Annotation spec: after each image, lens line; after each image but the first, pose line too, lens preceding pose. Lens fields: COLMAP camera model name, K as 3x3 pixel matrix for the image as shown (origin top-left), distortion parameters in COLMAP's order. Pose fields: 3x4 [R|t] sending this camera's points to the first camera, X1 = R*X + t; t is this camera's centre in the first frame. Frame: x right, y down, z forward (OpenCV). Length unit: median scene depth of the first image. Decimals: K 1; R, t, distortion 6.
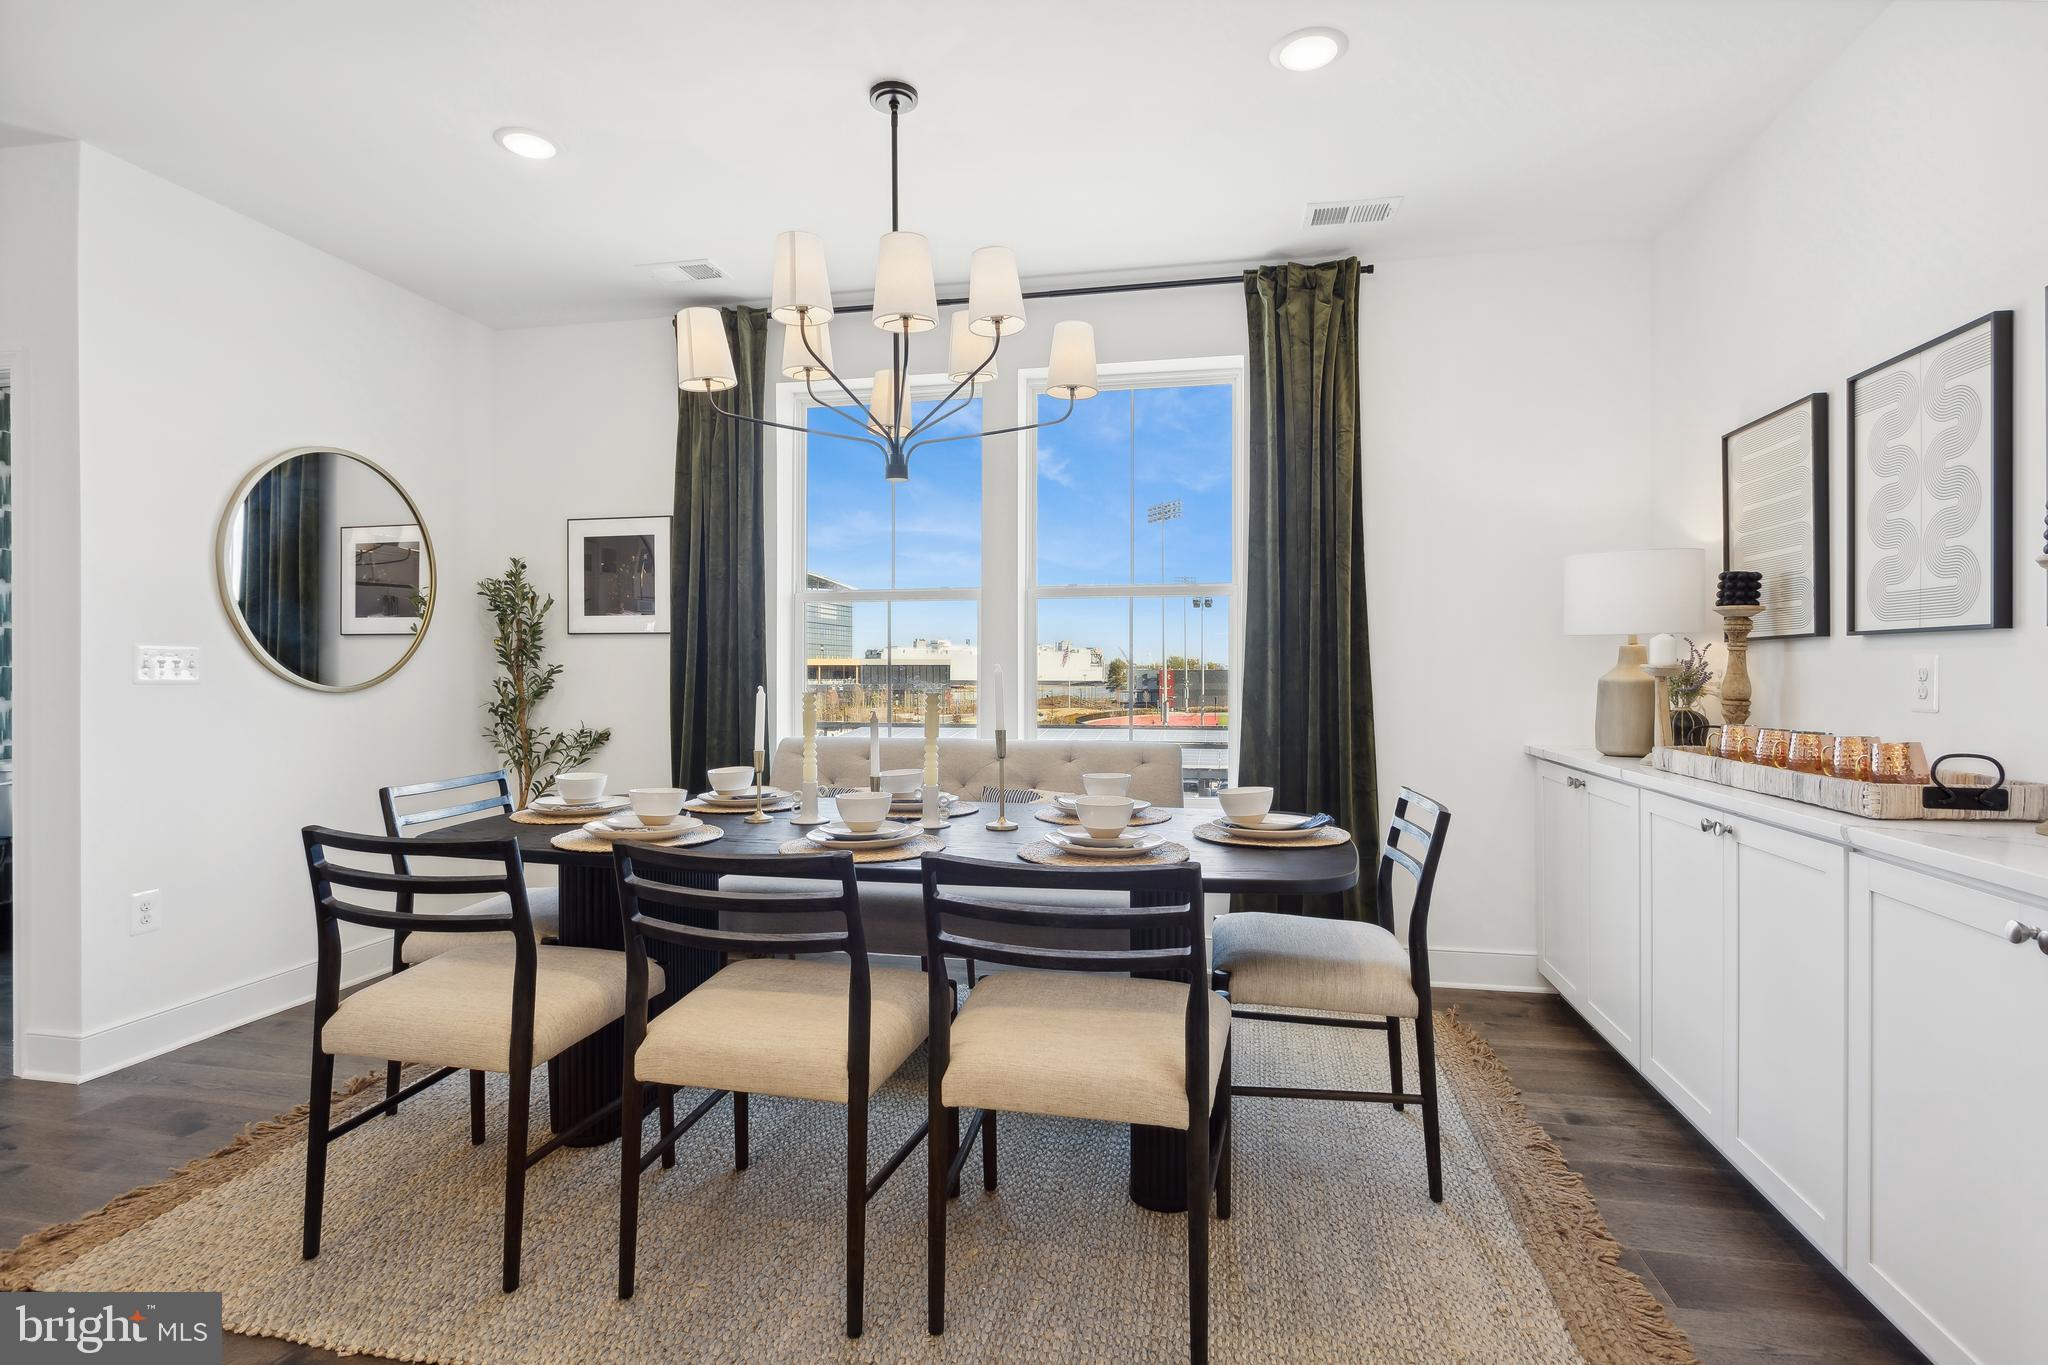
lens RADIAL K [[998.4, 0, 1029.4], [0, 998.4, 672.4], [0, 0, 1]] dist [0.000789, 0.000300]
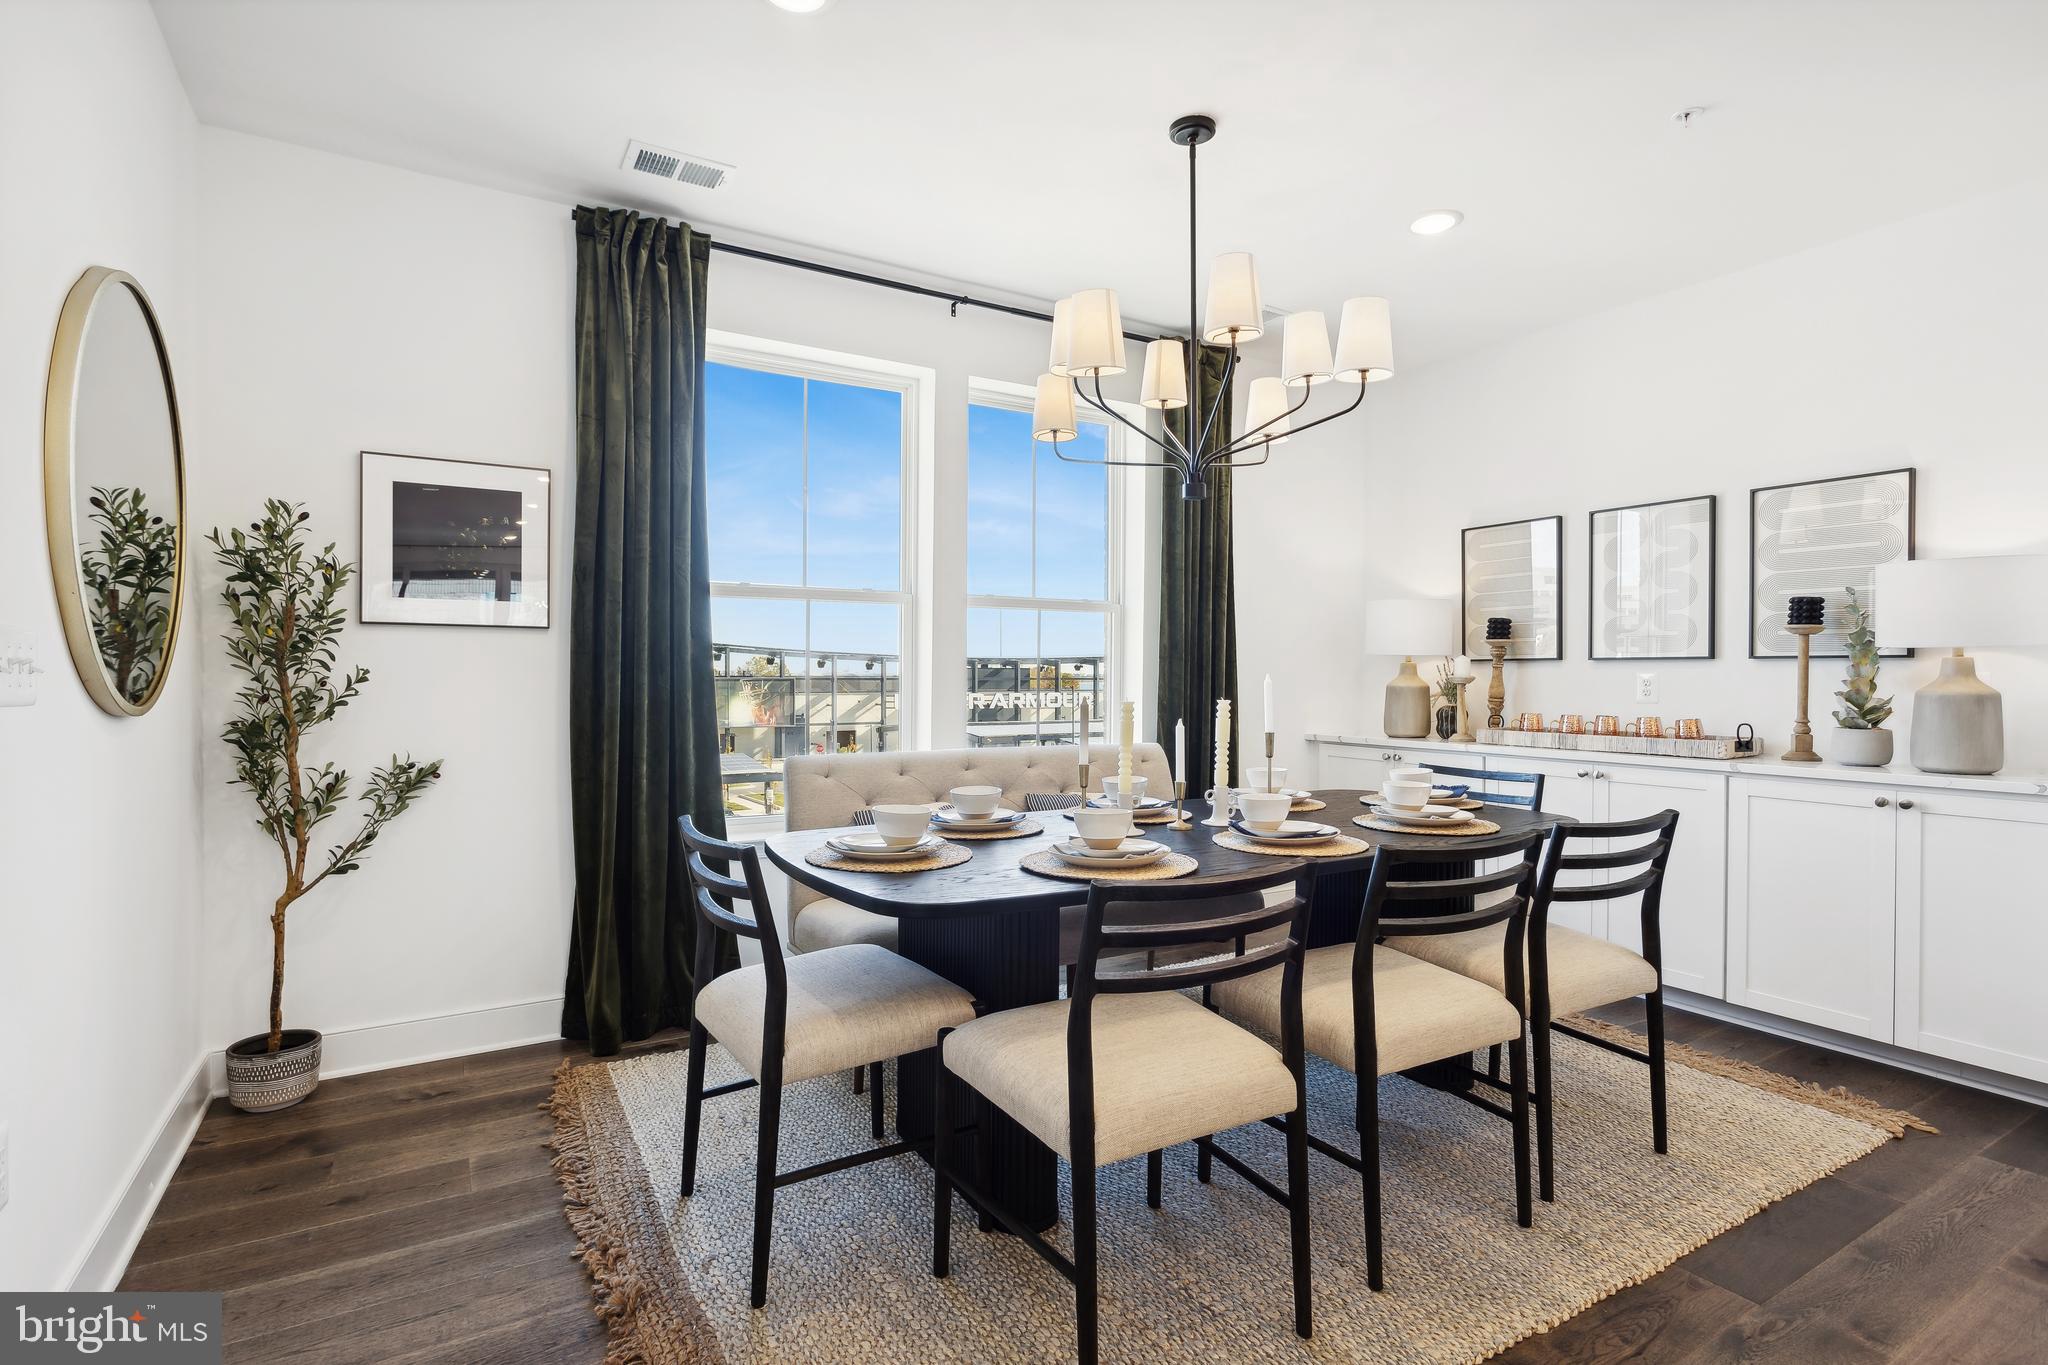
lens RADIAL K [[1002.4, 0, 1035.5], [0, 1002.4, 677.3], [0, 0, 1]] dist [-0.021037, 0.012175]
pose [[0.740036, 0.002297, 0.672564, -0.638515], [-0.001659, 0.999997, -0.001590, -0.001500], [-0.672565, 0.000060, 0.740038, 0.222575]]
